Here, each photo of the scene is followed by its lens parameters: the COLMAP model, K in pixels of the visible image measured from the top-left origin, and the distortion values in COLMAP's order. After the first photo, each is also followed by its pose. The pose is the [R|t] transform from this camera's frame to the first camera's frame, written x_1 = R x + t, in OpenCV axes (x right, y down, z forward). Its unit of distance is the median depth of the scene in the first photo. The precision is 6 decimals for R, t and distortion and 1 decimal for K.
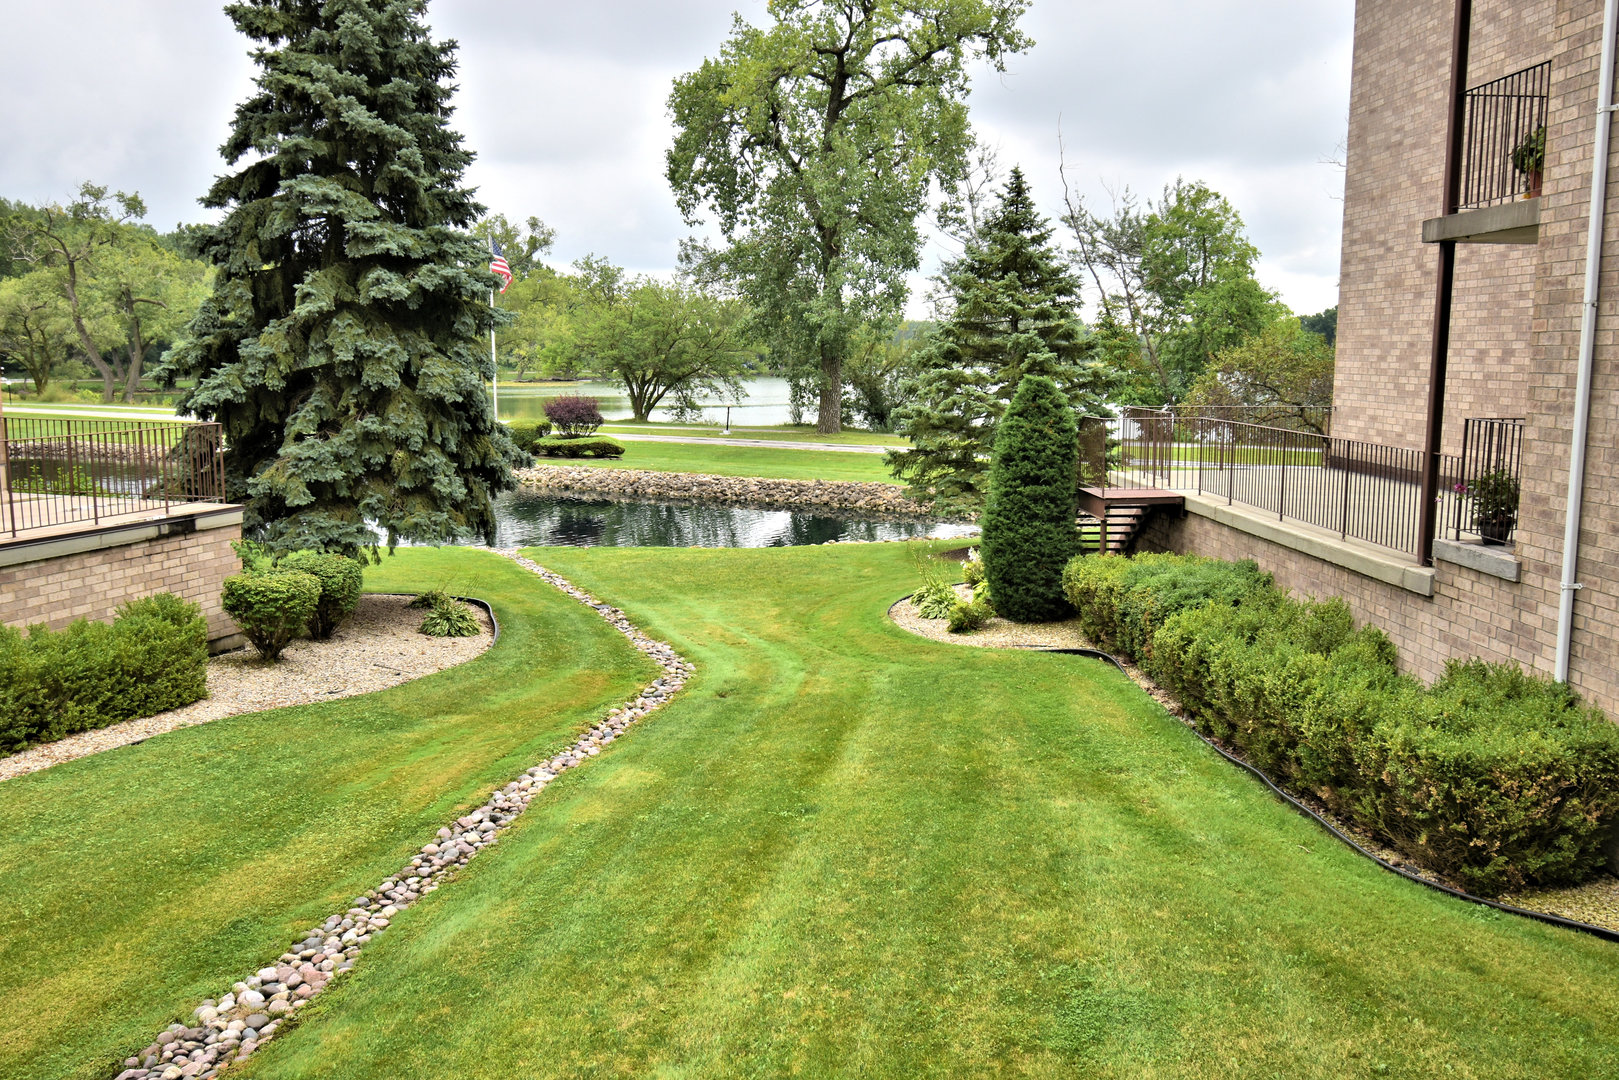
lens RADIAL K [[1353.4, 0, 809.5], [0, 1353.4, 540.0], [0, 0, 1]] dist [-0.005220, 0.006735]
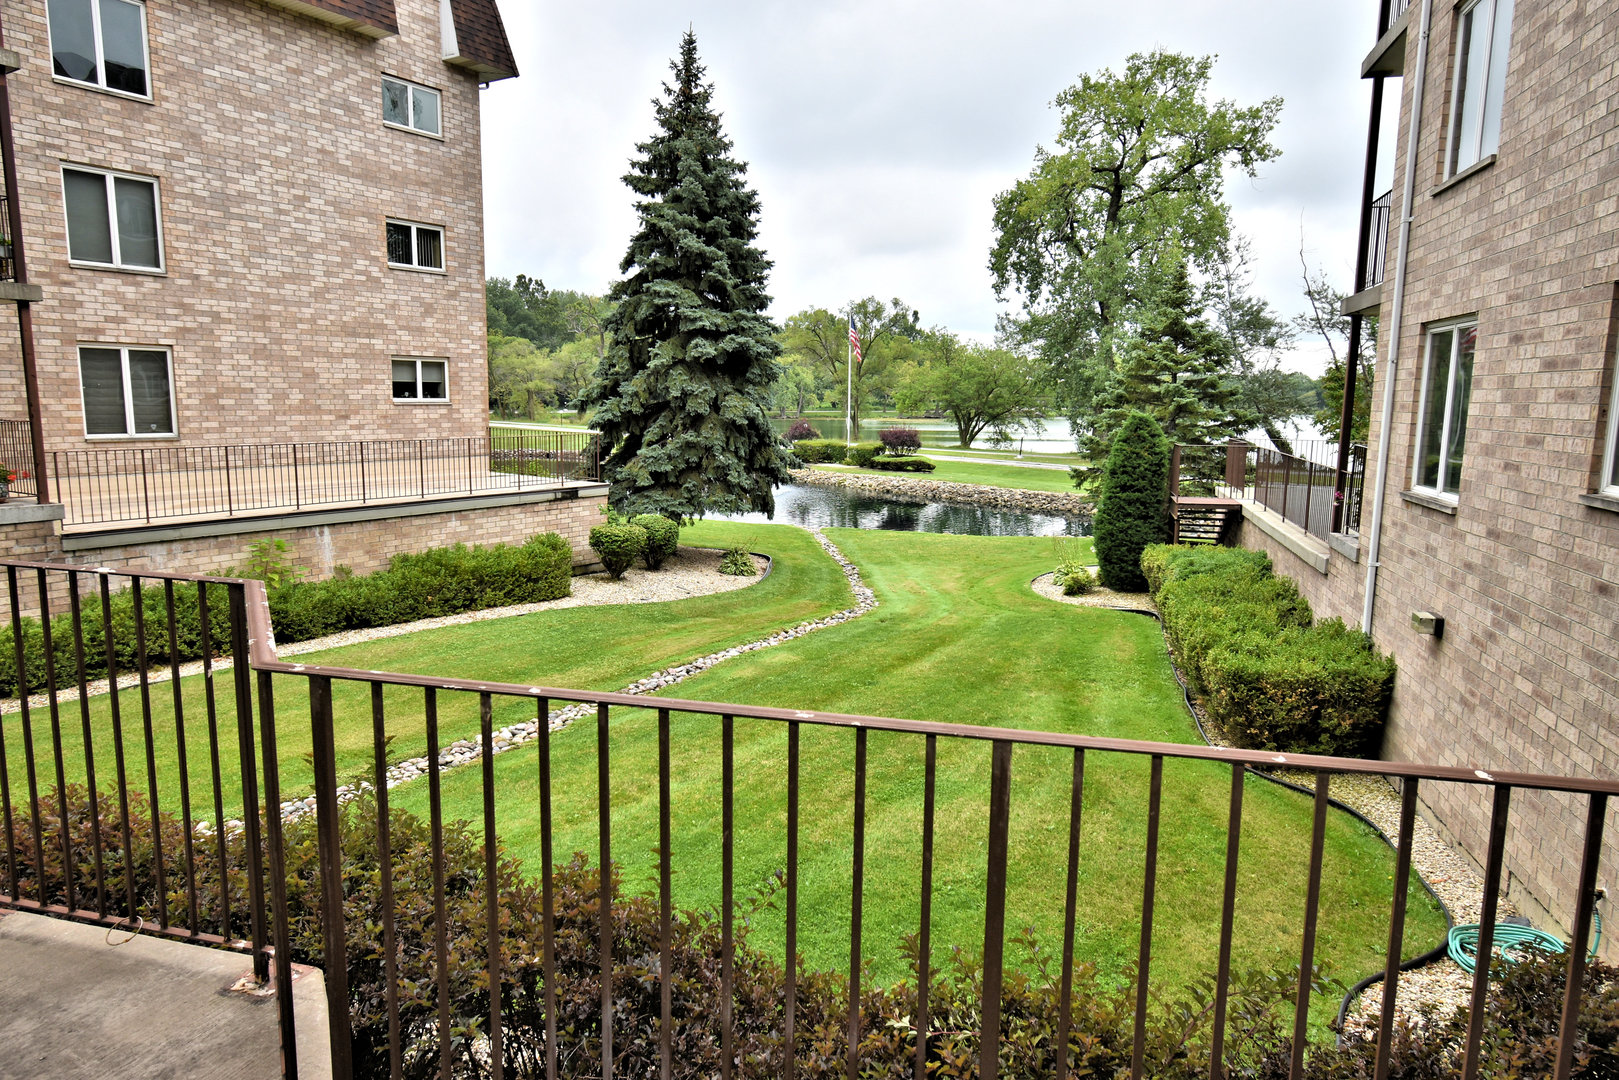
lens RADIAL K [[1017.2, 0, 809.5], [0, 1017.2, 540.0], [0, 0, 1]] dist [0.004876, 0.001513]
pose [[0.952465, 0.054314, -0.299766, 0.167099], [-0.053958, 0.998498, 0.009473, 0.015856], [0.299830, 0.007152, 0.953966, -0.089164]]
